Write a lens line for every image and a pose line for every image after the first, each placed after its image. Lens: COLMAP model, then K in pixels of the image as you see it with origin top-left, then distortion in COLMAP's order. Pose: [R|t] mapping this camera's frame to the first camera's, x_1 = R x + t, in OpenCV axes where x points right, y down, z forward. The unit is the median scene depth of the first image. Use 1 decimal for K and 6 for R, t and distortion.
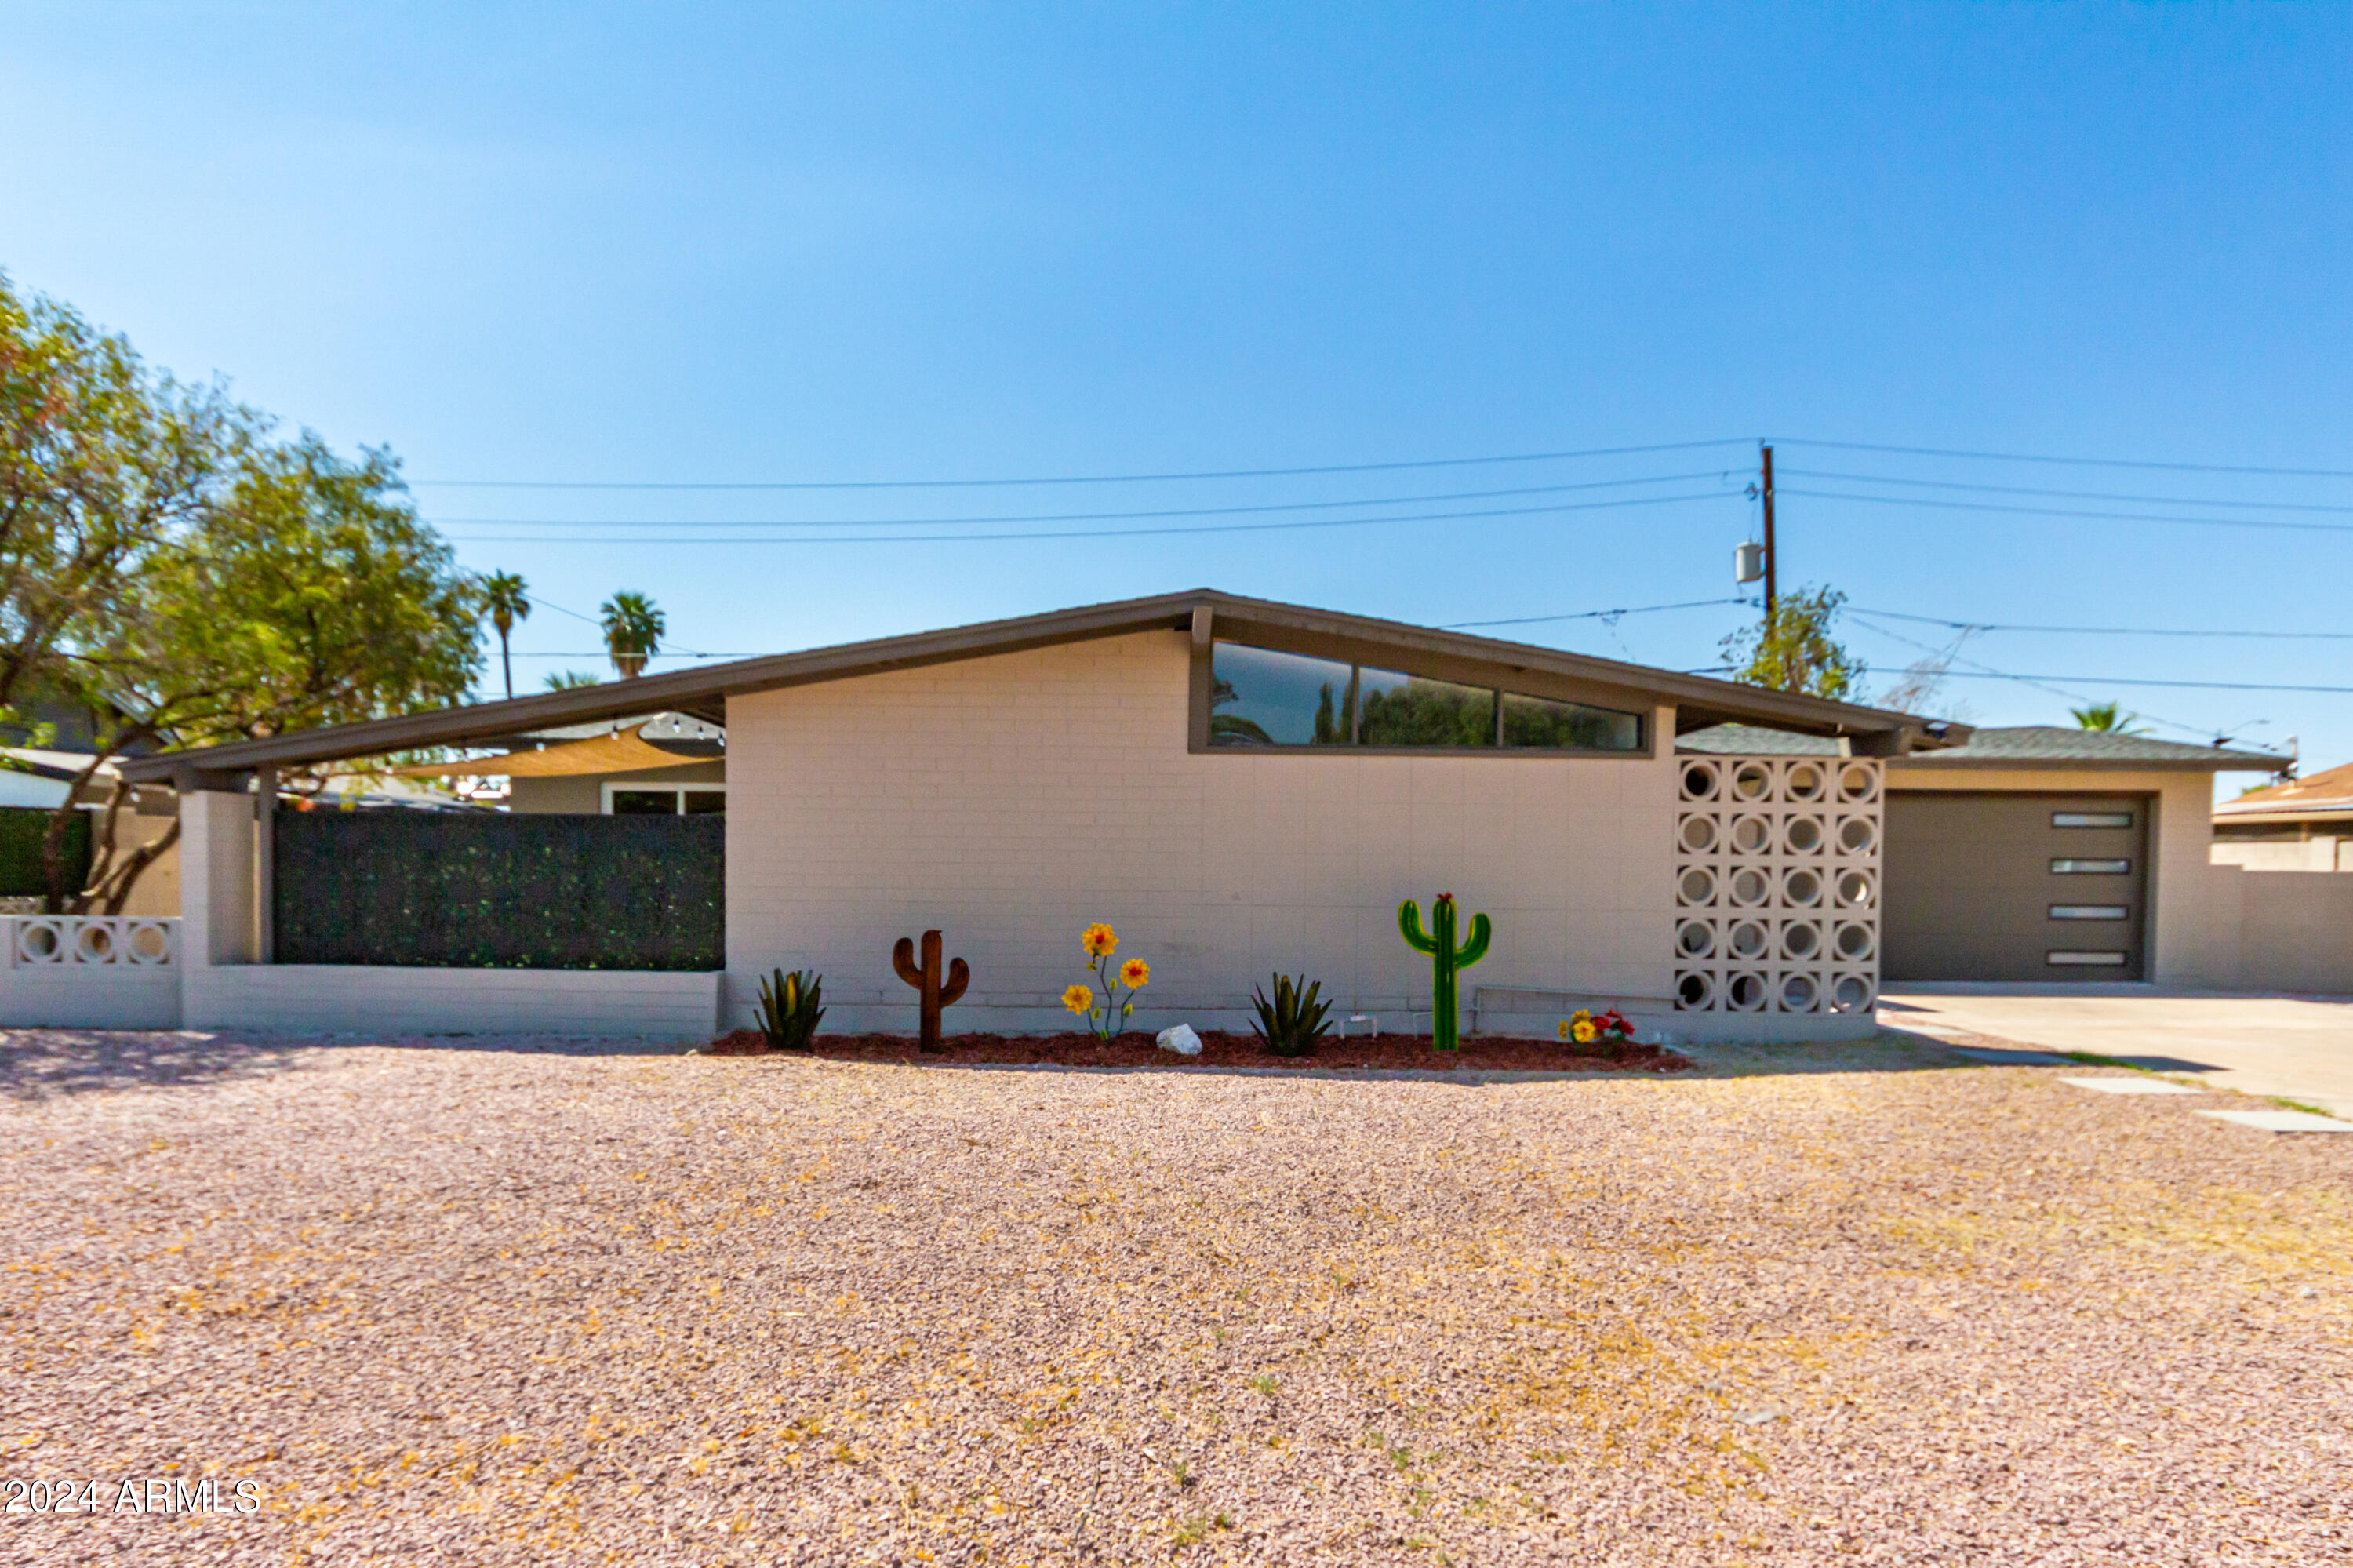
lens RADIAL K [[1499.2, 0, 1176.5], [0, 1499.2, 784.0], [0, 0, 1]] dist [0.006979, 0.001831]
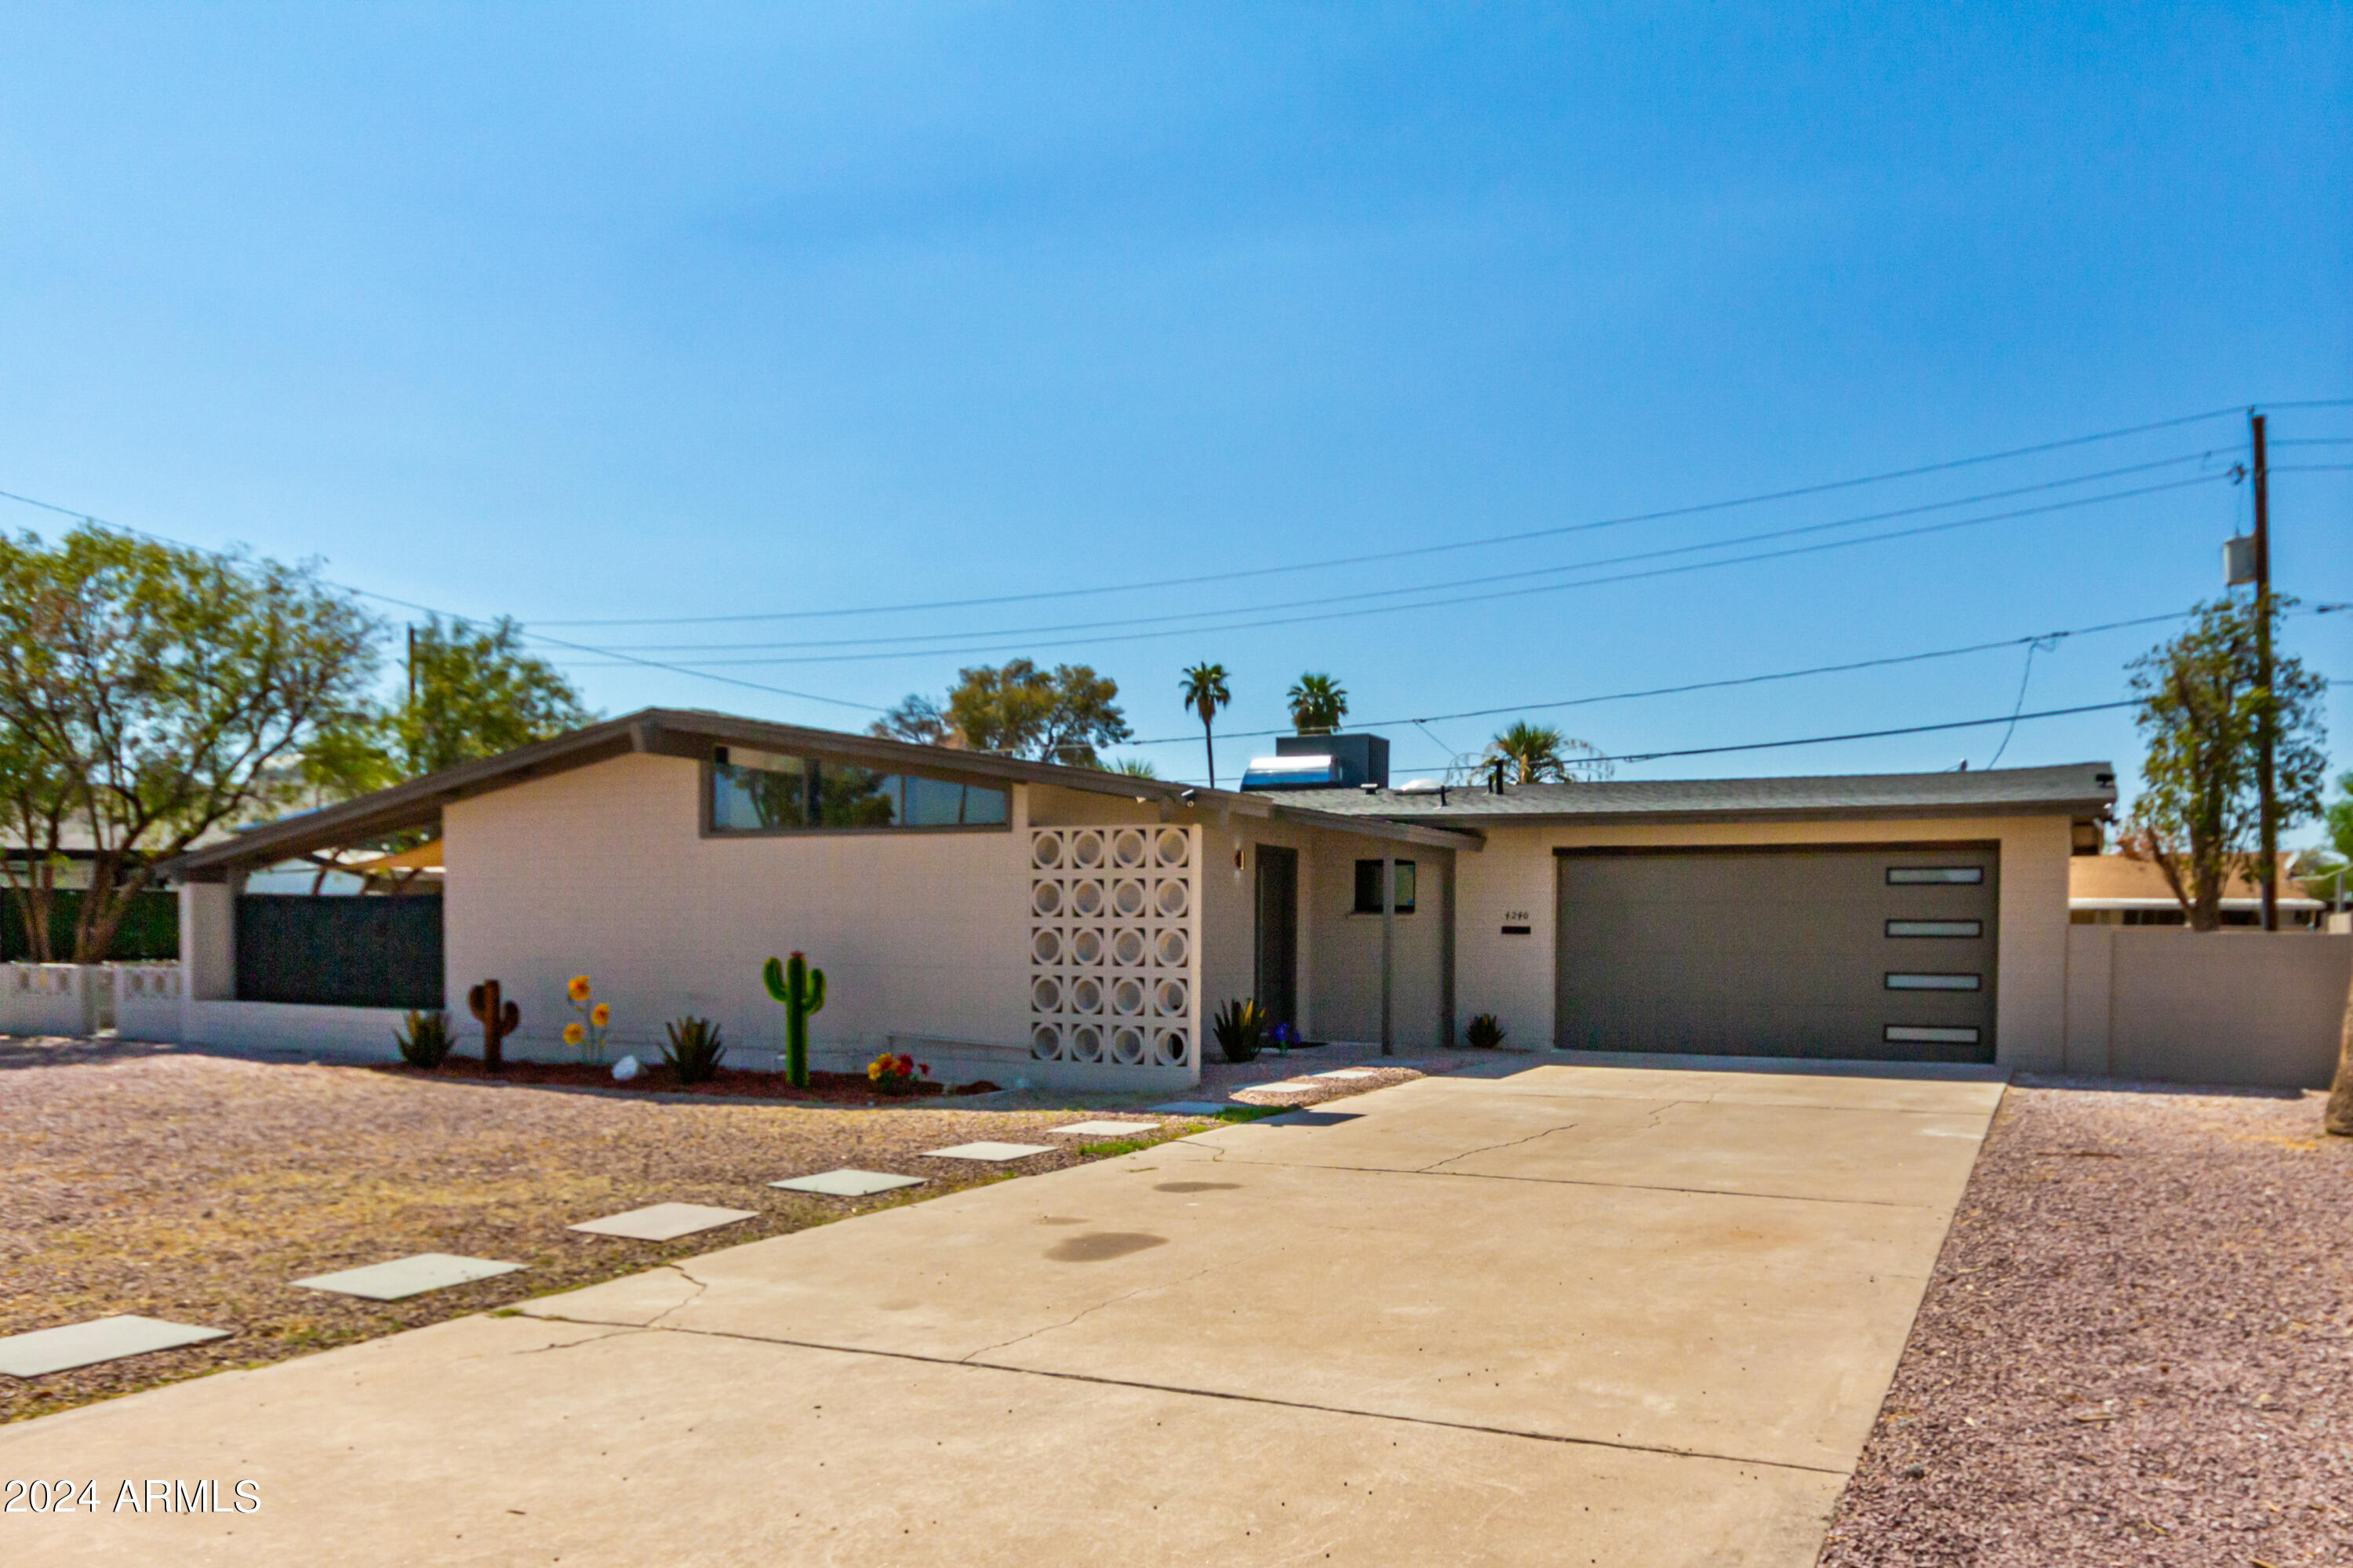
lens RADIAL K [[1549.4, 0, 1177.9], [0, 1549.4, 836.7], [0, 0, 1]] dist [-0.001071, 0.000623]
pose [[0.908493, -0.030416, -0.416791, 0.903795], [0.024947, 0.999516, -0.018563, 0.011551], [0.417154, 0.006467, 0.908813, 0.011531]]
